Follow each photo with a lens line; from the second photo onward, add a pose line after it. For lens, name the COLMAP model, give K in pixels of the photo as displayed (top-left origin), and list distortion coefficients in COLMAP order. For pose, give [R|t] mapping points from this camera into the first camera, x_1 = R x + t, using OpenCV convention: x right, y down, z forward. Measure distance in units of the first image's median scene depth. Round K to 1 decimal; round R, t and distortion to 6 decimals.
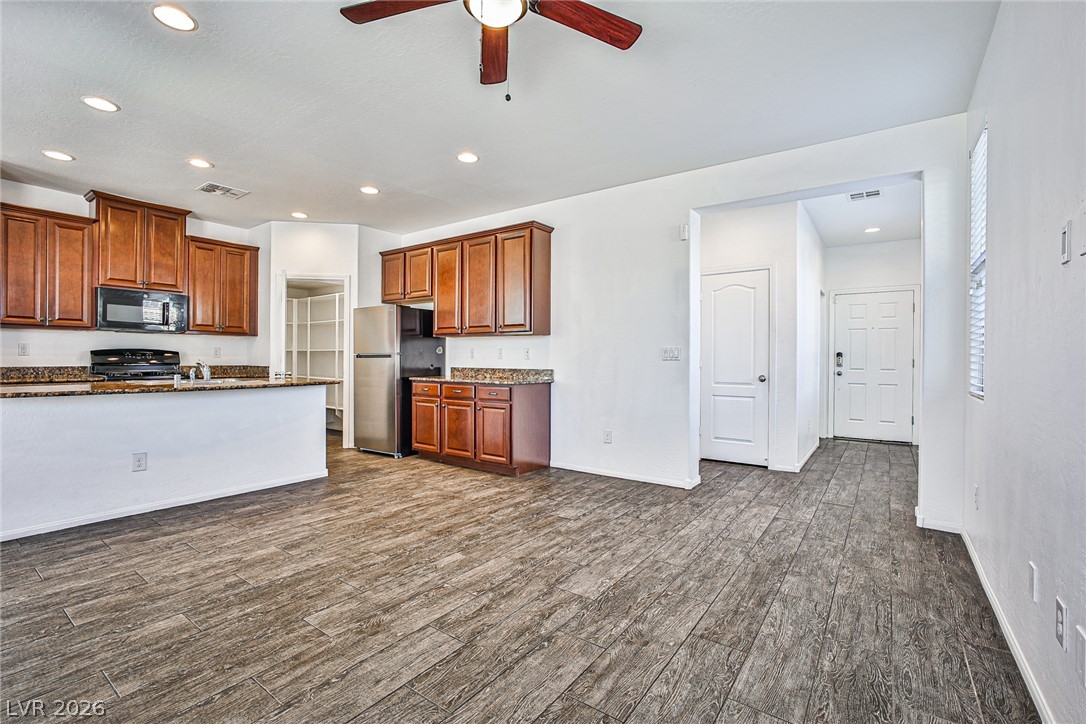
lens RADIAL K [[488.7, 0, 543.1], [0, 488.7, 360.0], [0, 0, 1]] dist [-0.042390, 0.016782]
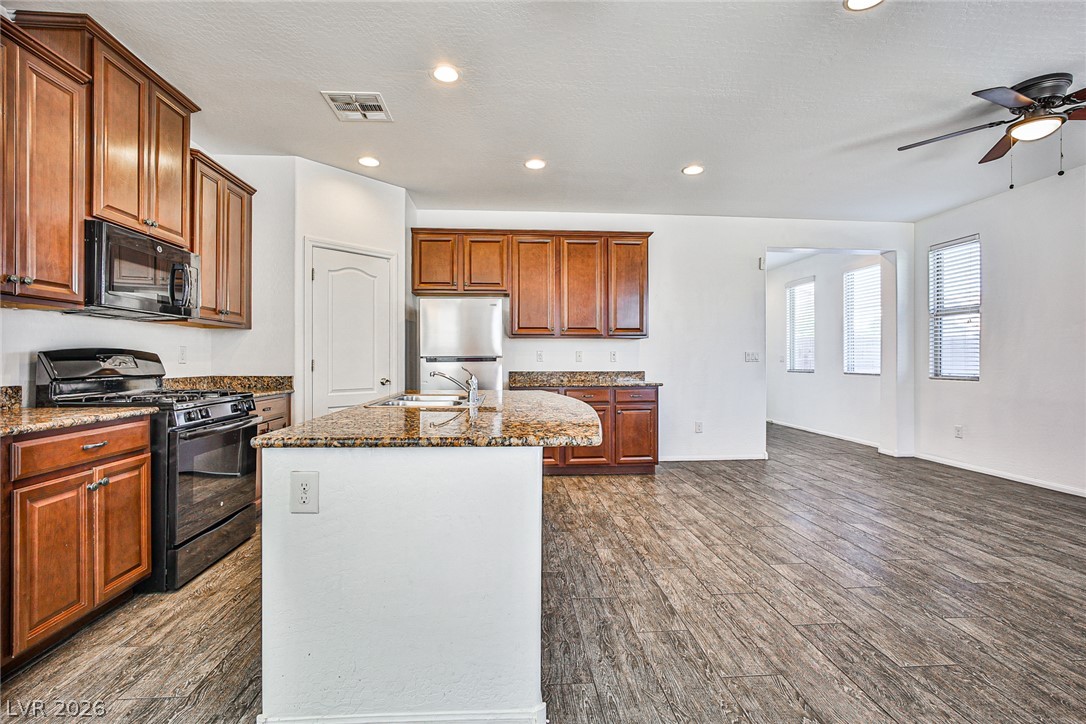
lens RADIAL K [[491.2, 0, 547.0], [0, 491.2, 359.8], [0, 0, 1]] dist [-0.039847, 0.017097]
pose [[0.764298, -0.006745, 0.644827, -1.208308], [0.006664, 0.999975, 0.002561, -0.013605], [-0.644828, 0.002340, 0.764324, 0.450109]]
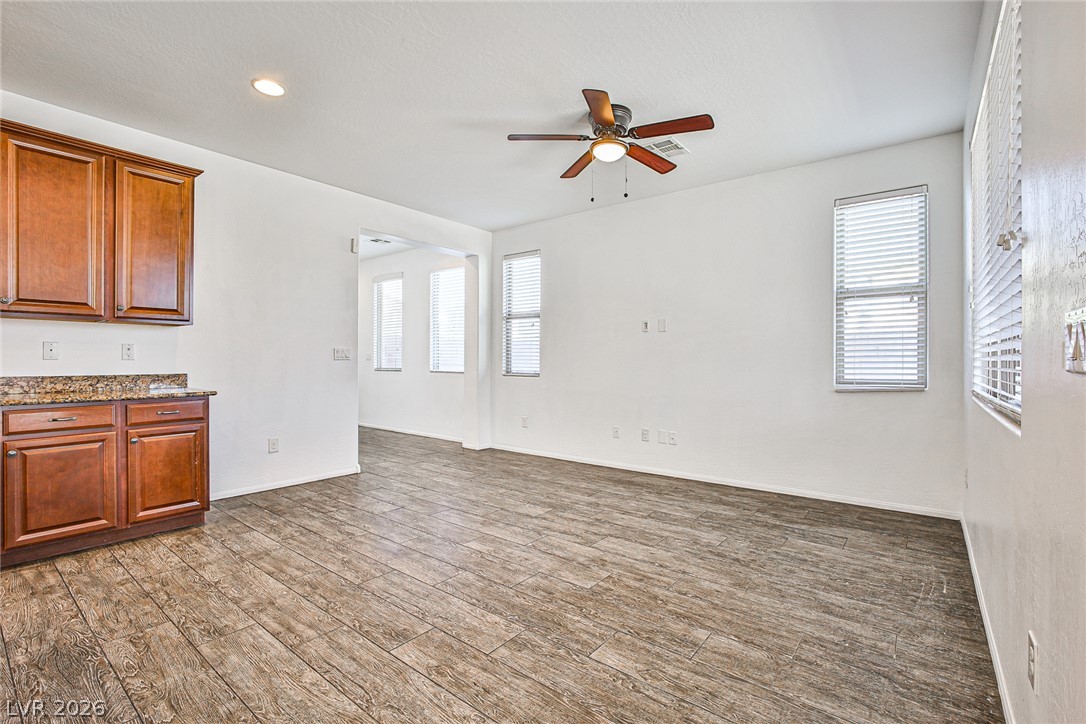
lens RADIAL K [[479.6, 0, 545.6], [0, 479.6, 360.7], [0, 0, 1]] dist [-0.037108, 0.015228]
pose [[0.045377, -0.010055, 0.998919, -0.957744], [-0.001514, 0.999947, 0.010135, -0.011252], [-0.998969, -0.001972, 0.045359, 0.614366]]
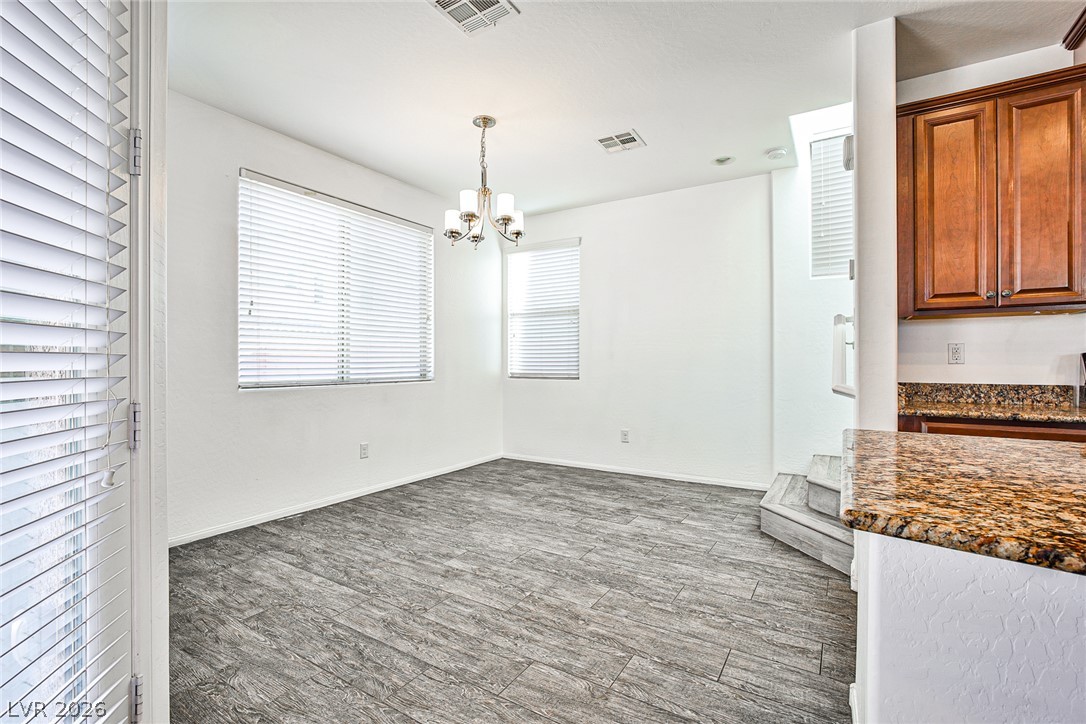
lens RADIAL K [[479.6, 0, 545.6], [0, 479.6, 360.7], [0, 0, 1]] dist [-0.037108, 0.015228]
pose [[0.070612, -0.008113, -0.997471, -0.717503], [-0.002434, 0.999963, -0.008306, -0.009920], [0.997501, 0.003014, 0.070590, 0.595454]]
